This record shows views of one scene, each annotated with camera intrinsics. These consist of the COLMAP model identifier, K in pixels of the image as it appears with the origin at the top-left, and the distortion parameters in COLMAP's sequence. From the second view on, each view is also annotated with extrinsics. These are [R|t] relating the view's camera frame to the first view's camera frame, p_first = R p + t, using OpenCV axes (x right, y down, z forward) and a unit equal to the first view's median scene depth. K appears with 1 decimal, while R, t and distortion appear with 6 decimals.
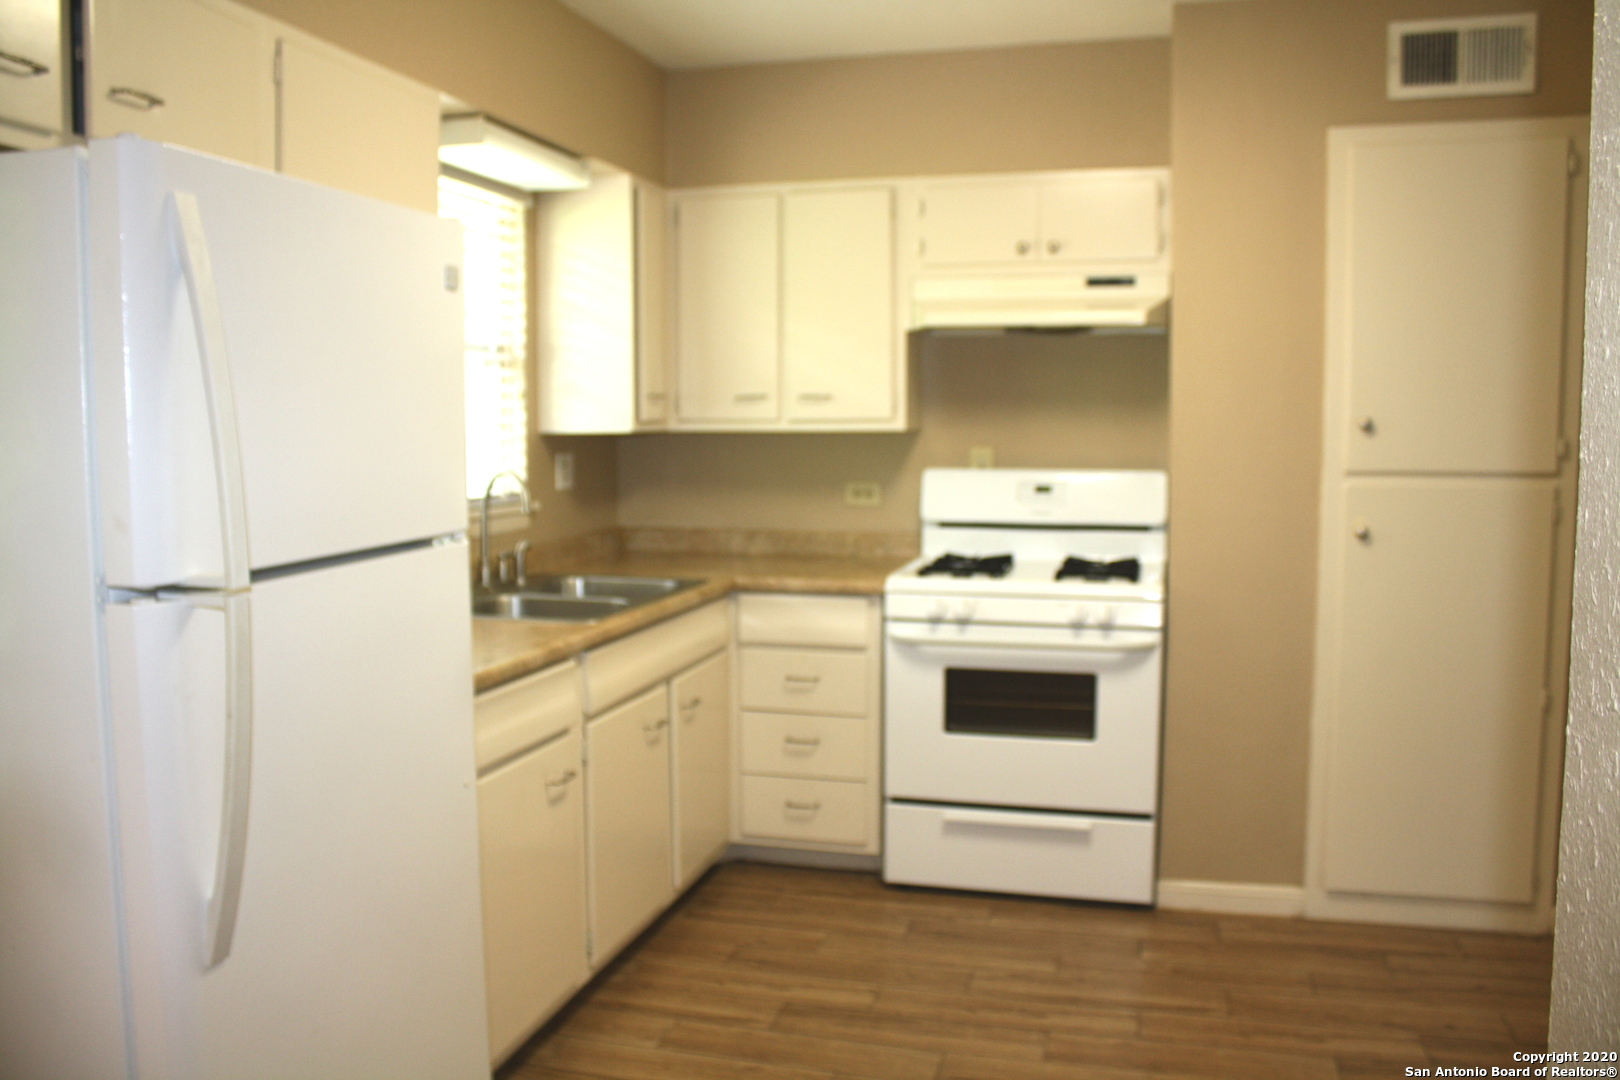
lens RADIAL K [[1334.6, 0, 819.3], [0, 1334.6, 537.0], [0, 0, 1]] dist [-0.150632, 0.135856]
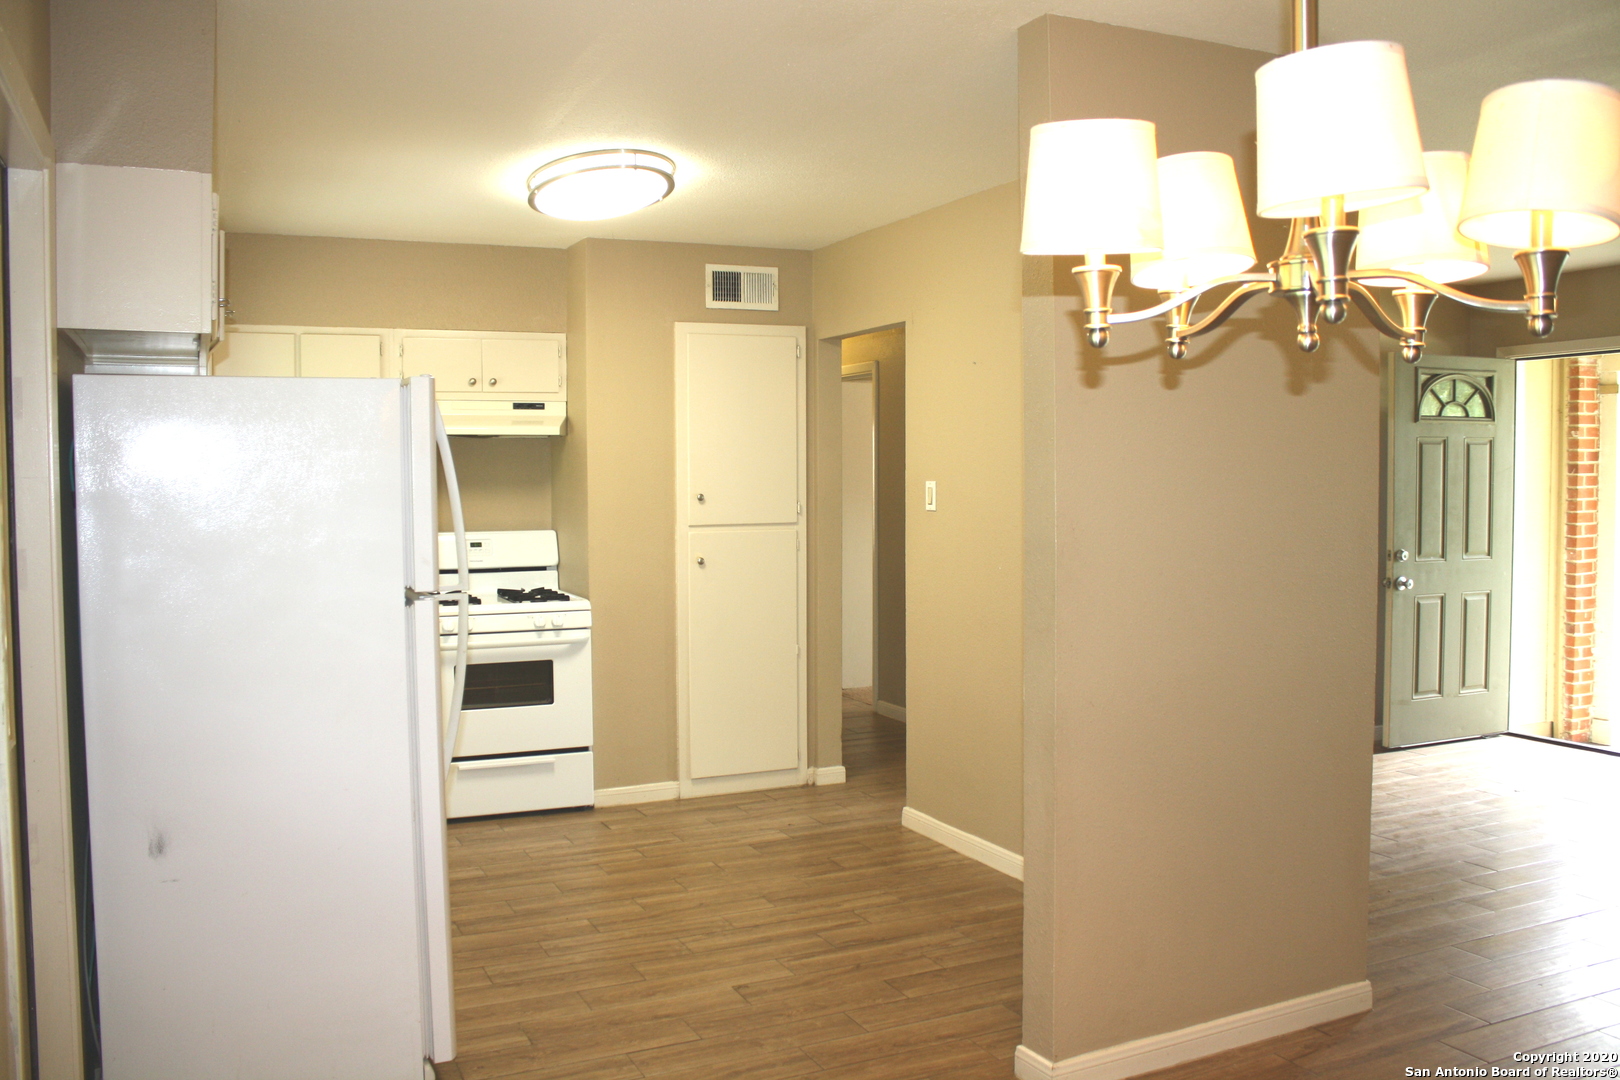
lens RADIAL K [[1334.6, 0, 819.3], [0, 1334.6, 537.0], [0, 0, 1]] dist [-0.150632, 0.135856]
pose [[0.763188, -0.032650, 0.645351, -0.557681], [0.065088, 0.997527, -0.026506, 0.020999], [-0.642890, 0.062233, 0.763426, -0.402378]]
